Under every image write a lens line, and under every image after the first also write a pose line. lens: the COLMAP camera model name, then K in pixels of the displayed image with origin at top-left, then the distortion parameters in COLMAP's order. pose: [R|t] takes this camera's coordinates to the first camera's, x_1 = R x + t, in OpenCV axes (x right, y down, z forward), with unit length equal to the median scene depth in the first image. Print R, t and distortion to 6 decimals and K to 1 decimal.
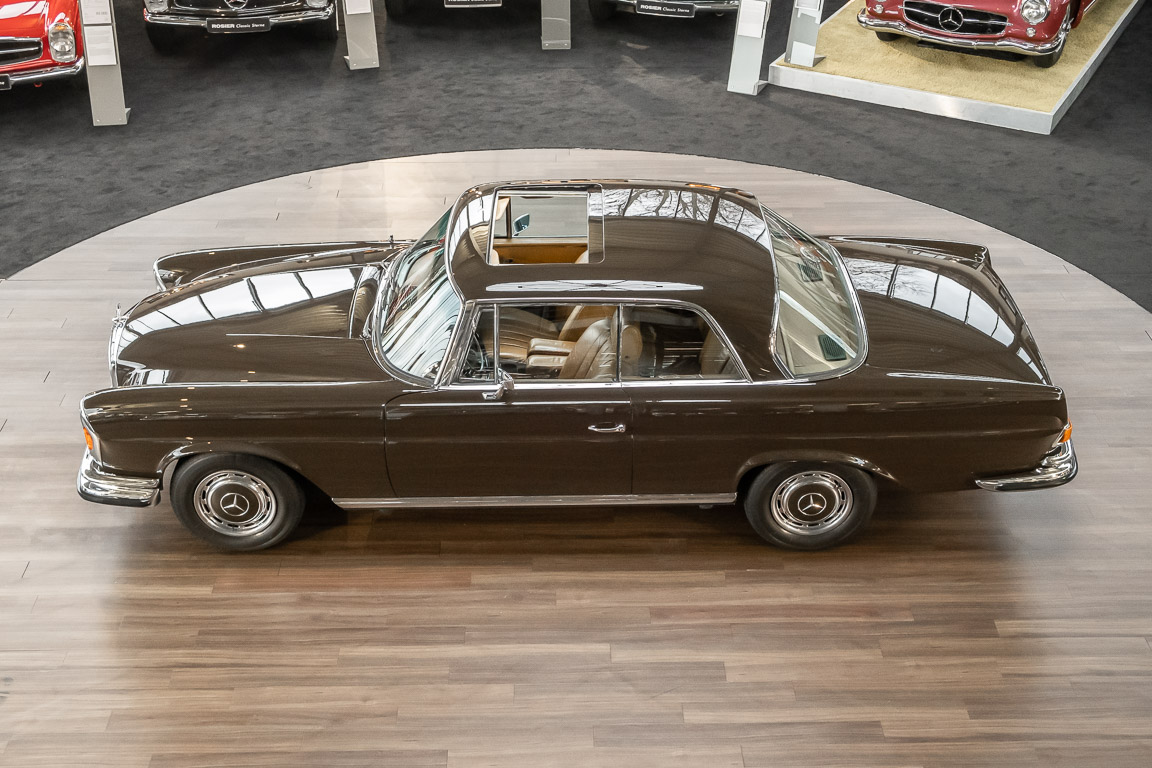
lens RADIAL K [[1474.1, 0, 575.2], [0, 1474.1, 347.4], [0, 0, 1]] dist [0.002732, -0.025652]
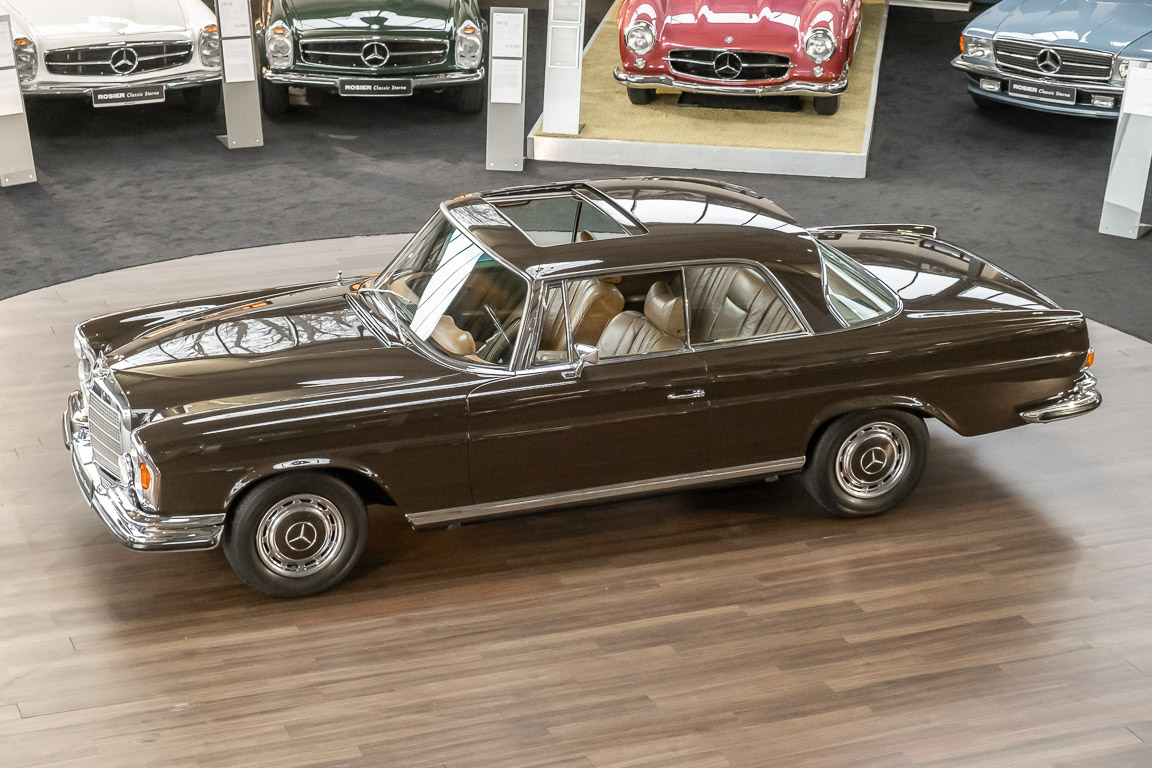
lens RADIAL K [[2357.6, 0, 576.0], [0, 2357.6, 384.0], [0, 0, 1]] dist [0.020085, 0.023122]
pose [[0.938813, -0.107741, 0.327142, -0.531801], [0.159660, 0.977735, -0.136175, 0.237415], [-0.305186, 0.180074, 0.935112, -0.416227]]
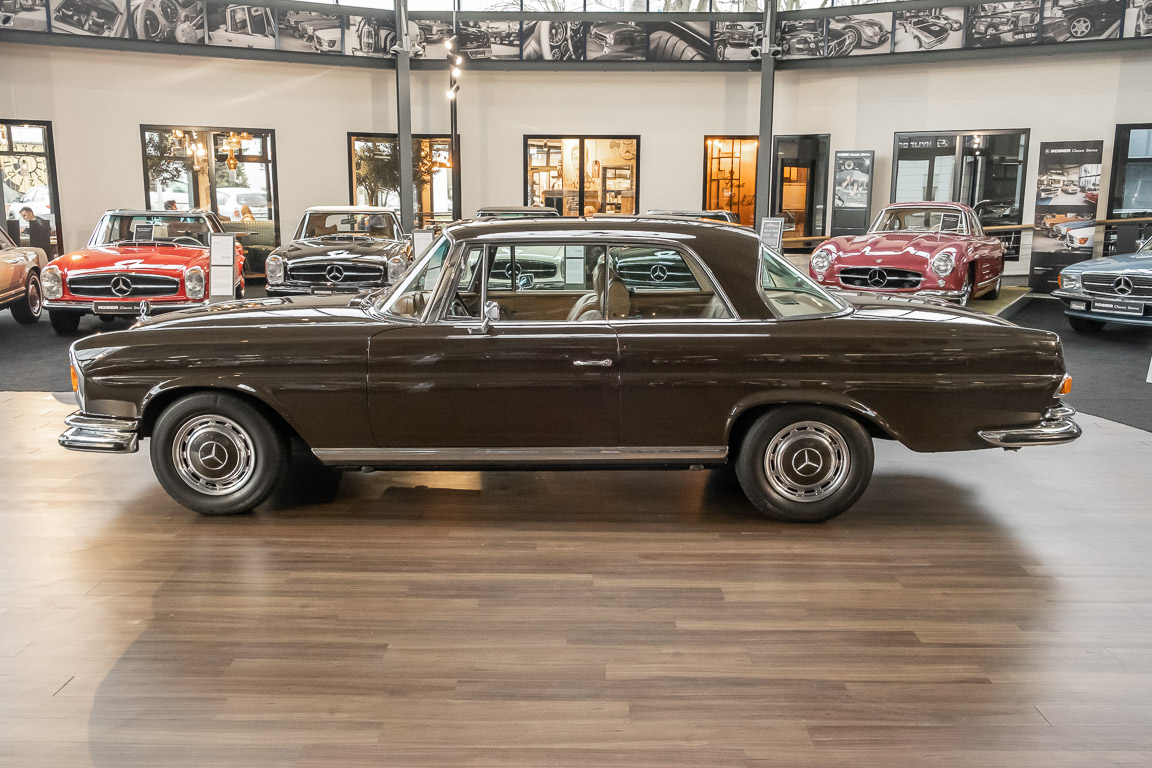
lens RADIAL K [[974.8, 0, 576.0], [0, 974.8, 384.0], [0, 0, 1]] dist [-0.004139, -0.006167]
pose [[0.999528, 0.008528, -0.029513, 0.028166], [-0.017842, 0.943210, -0.331719, 0.270024], [0.025008, 0.332089, 0.942916, 0.379092]]
